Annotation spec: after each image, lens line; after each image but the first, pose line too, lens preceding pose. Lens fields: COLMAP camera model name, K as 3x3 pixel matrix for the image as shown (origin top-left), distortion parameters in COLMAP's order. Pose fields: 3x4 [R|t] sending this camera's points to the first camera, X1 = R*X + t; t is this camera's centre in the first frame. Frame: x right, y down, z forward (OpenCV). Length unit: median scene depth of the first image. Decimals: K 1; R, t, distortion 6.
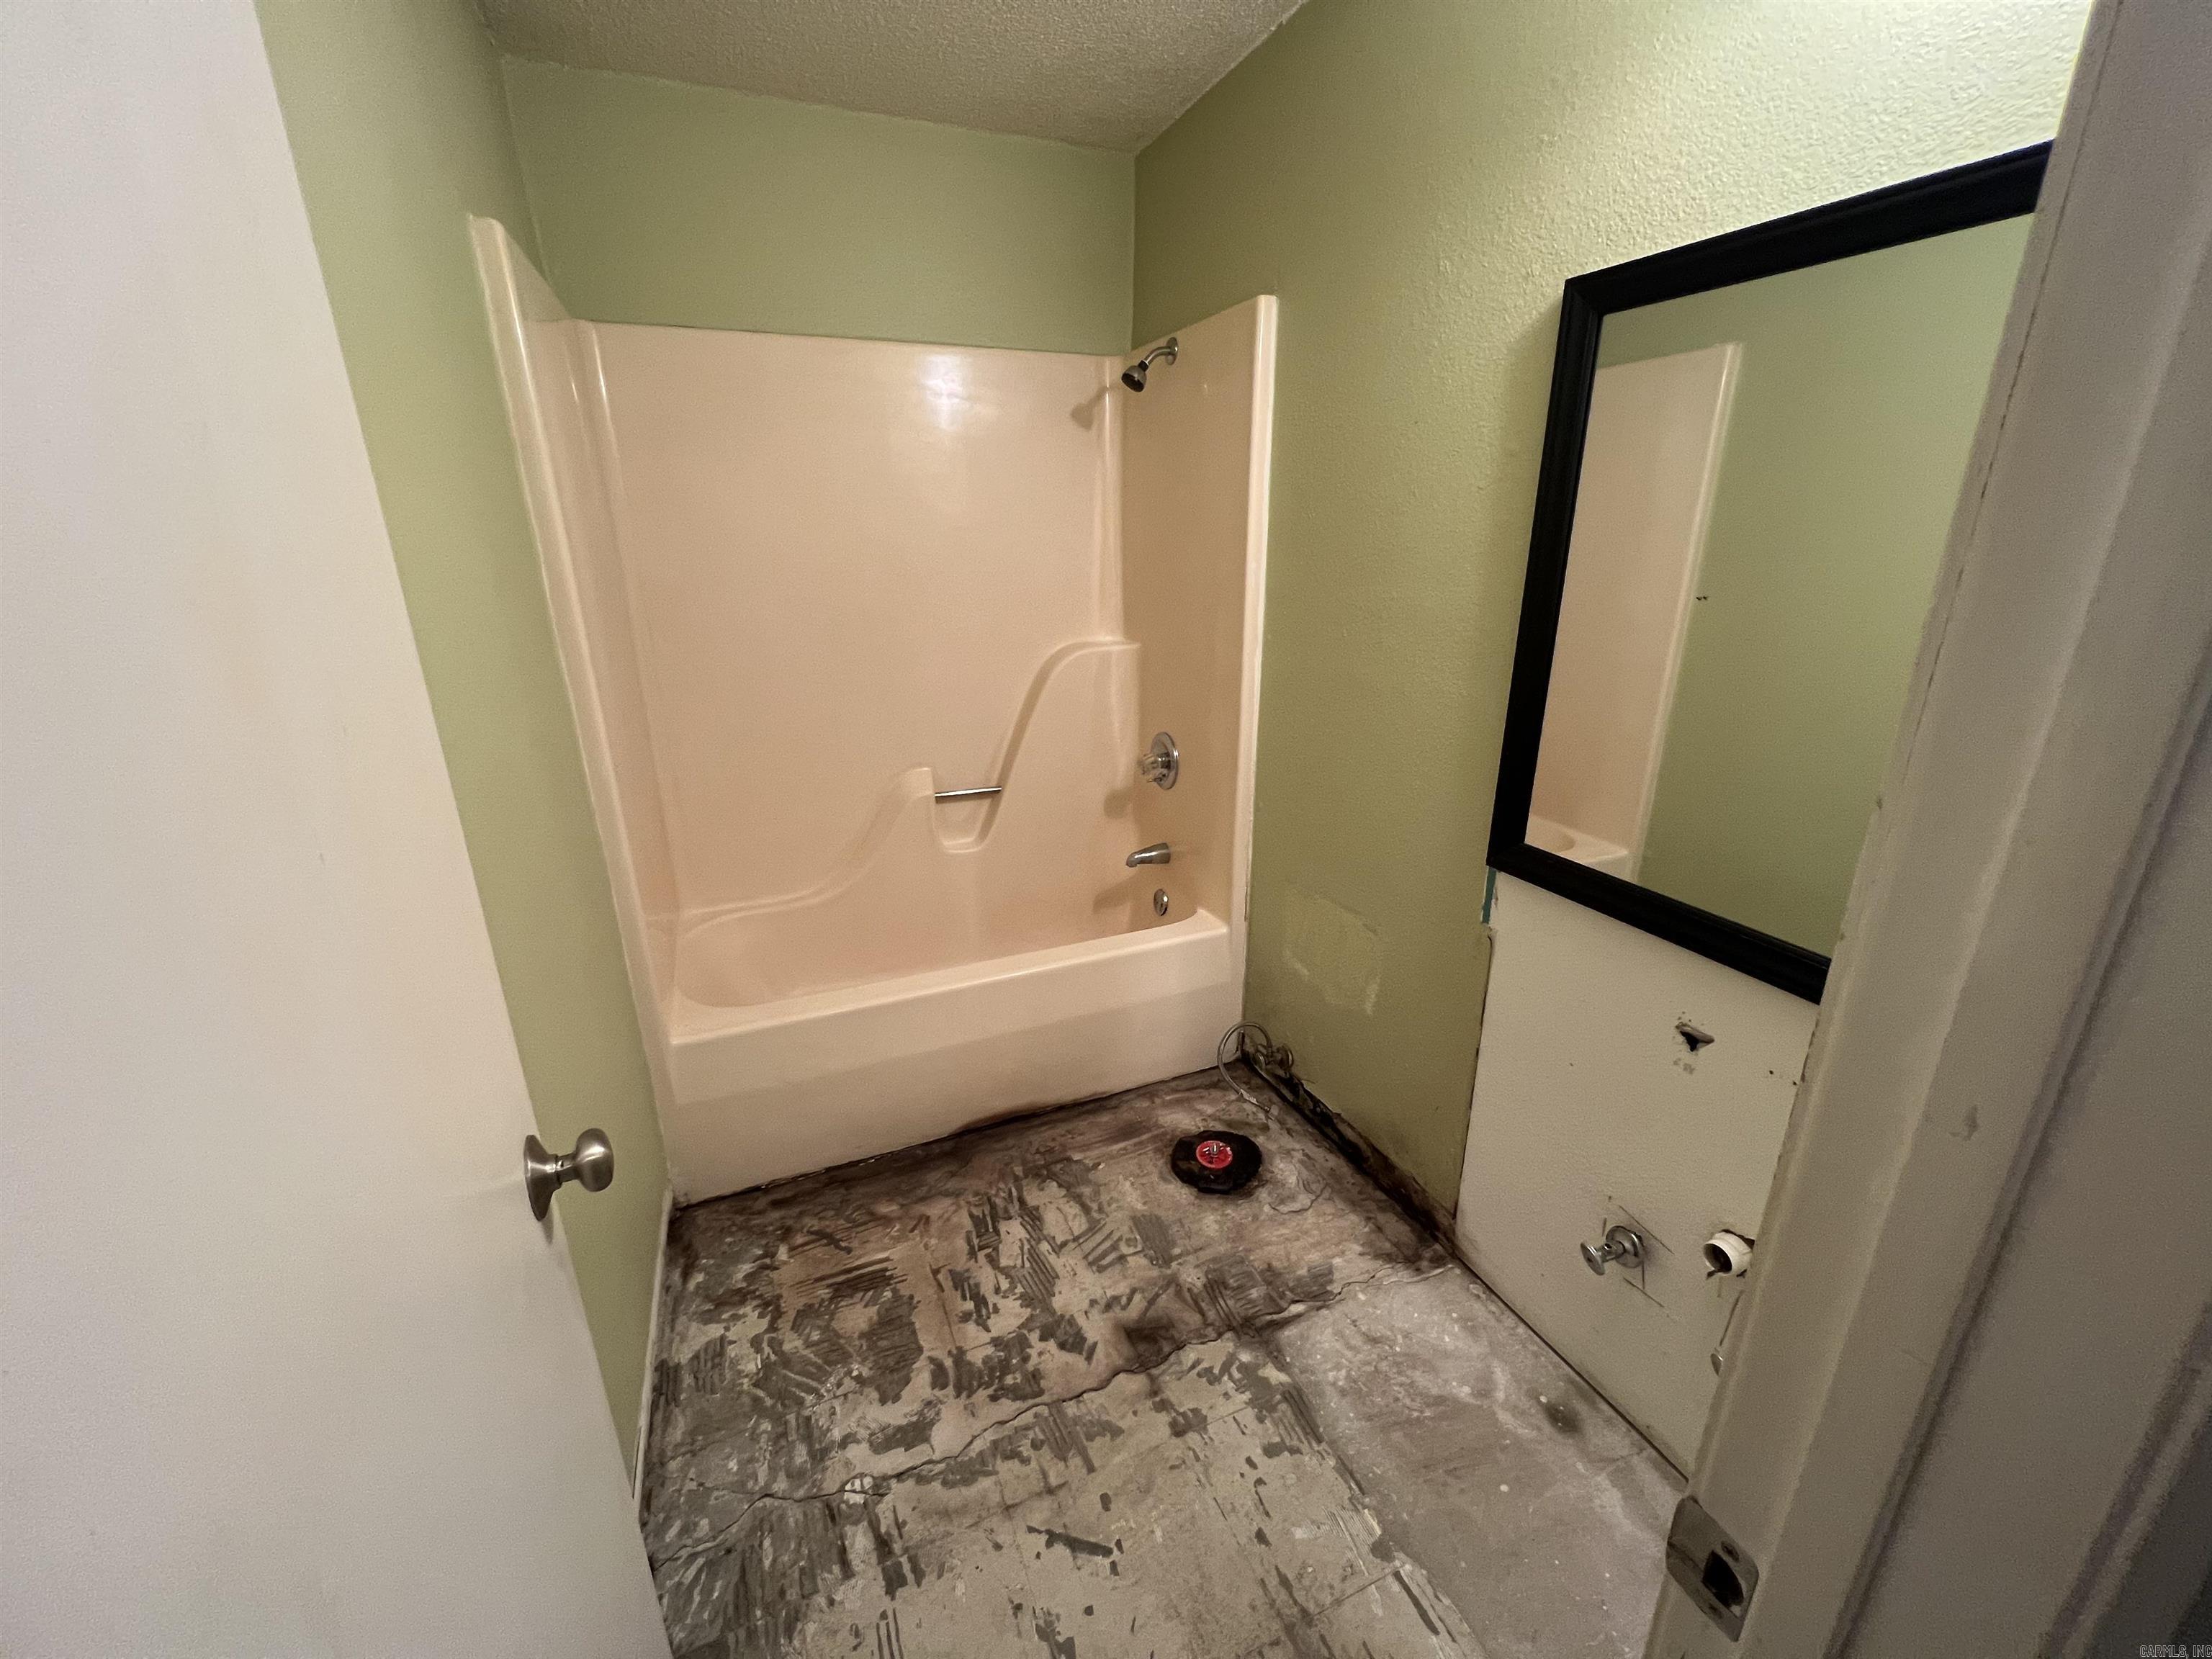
lens RADIAL K [[888.5, 0, 1103.6], [0, 888.5, 830.6], [0, 0, 1]] dist [-0.005786, 0.000170]
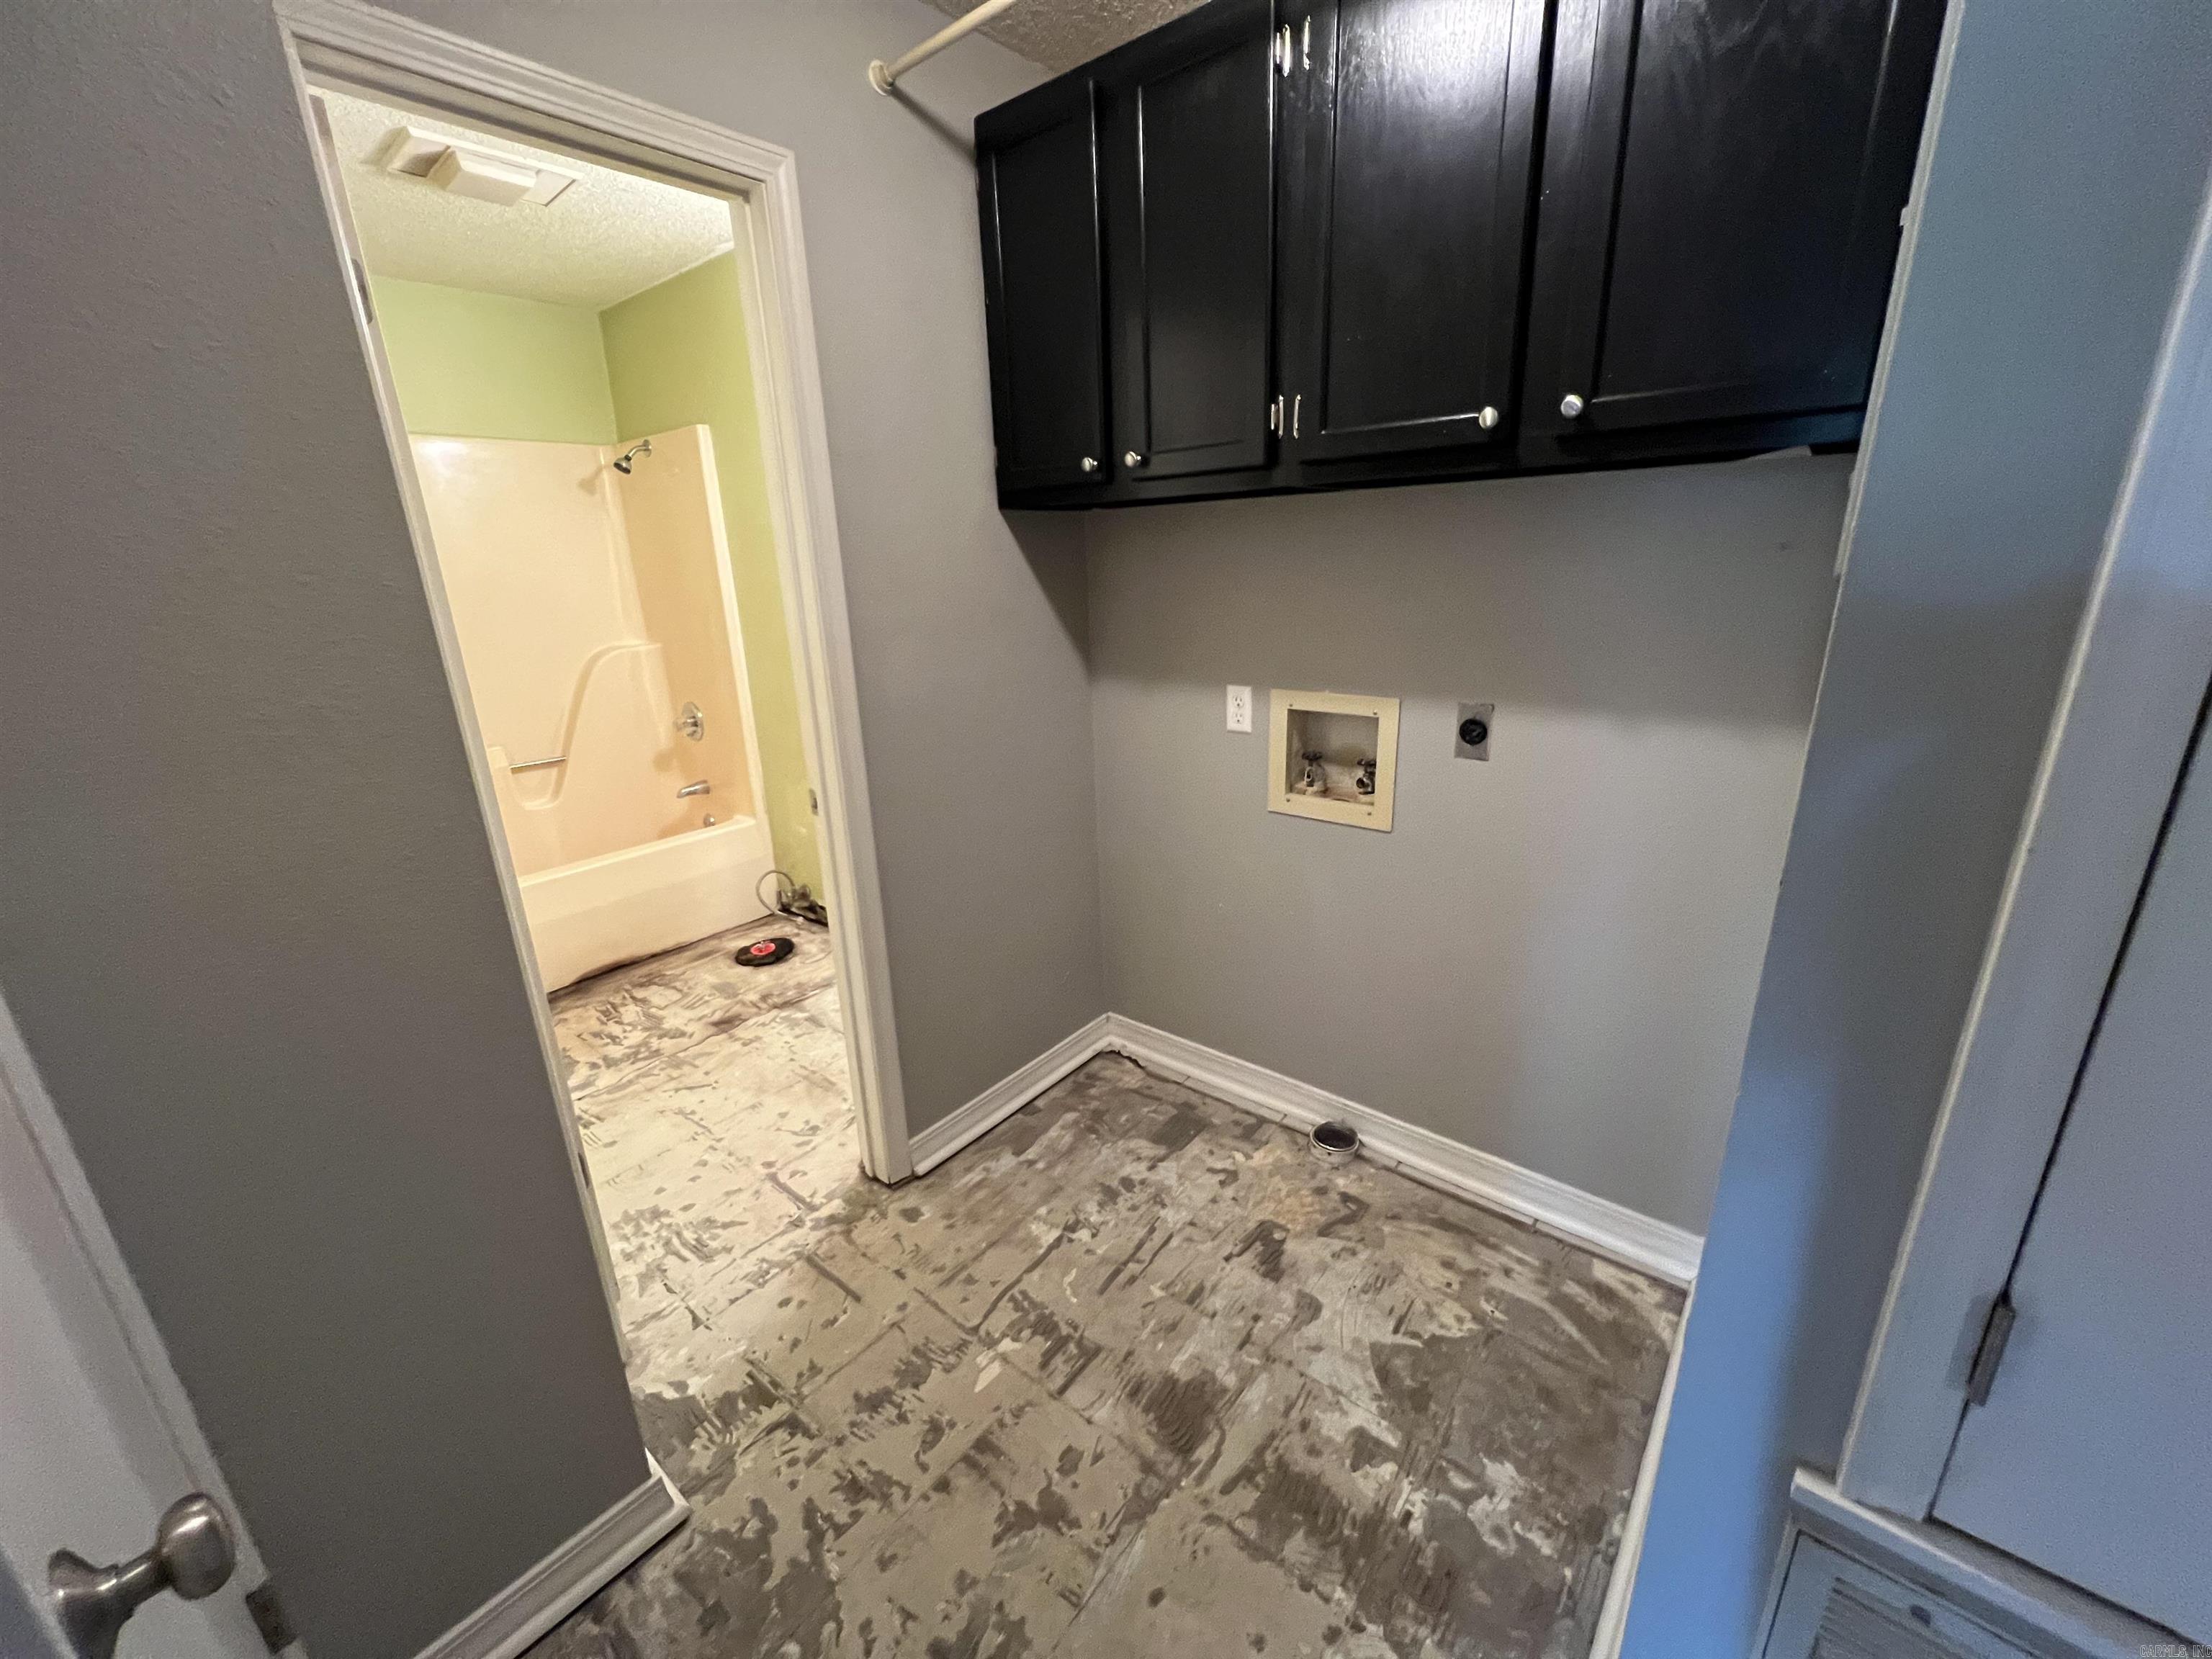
lens RADIAL K [[888.5, 0, 1103.6], [0, 888.5, 830.6], [0, 0, 1]] dist [-0.005786, 0.000170]
pose [[0.887568, -0.157100, 0.433063, 0.011184], [0.169470, 0.985483, 0.010166, 0.261822], [-0.428373, 0.064368, 0.901306, -0.771310]]
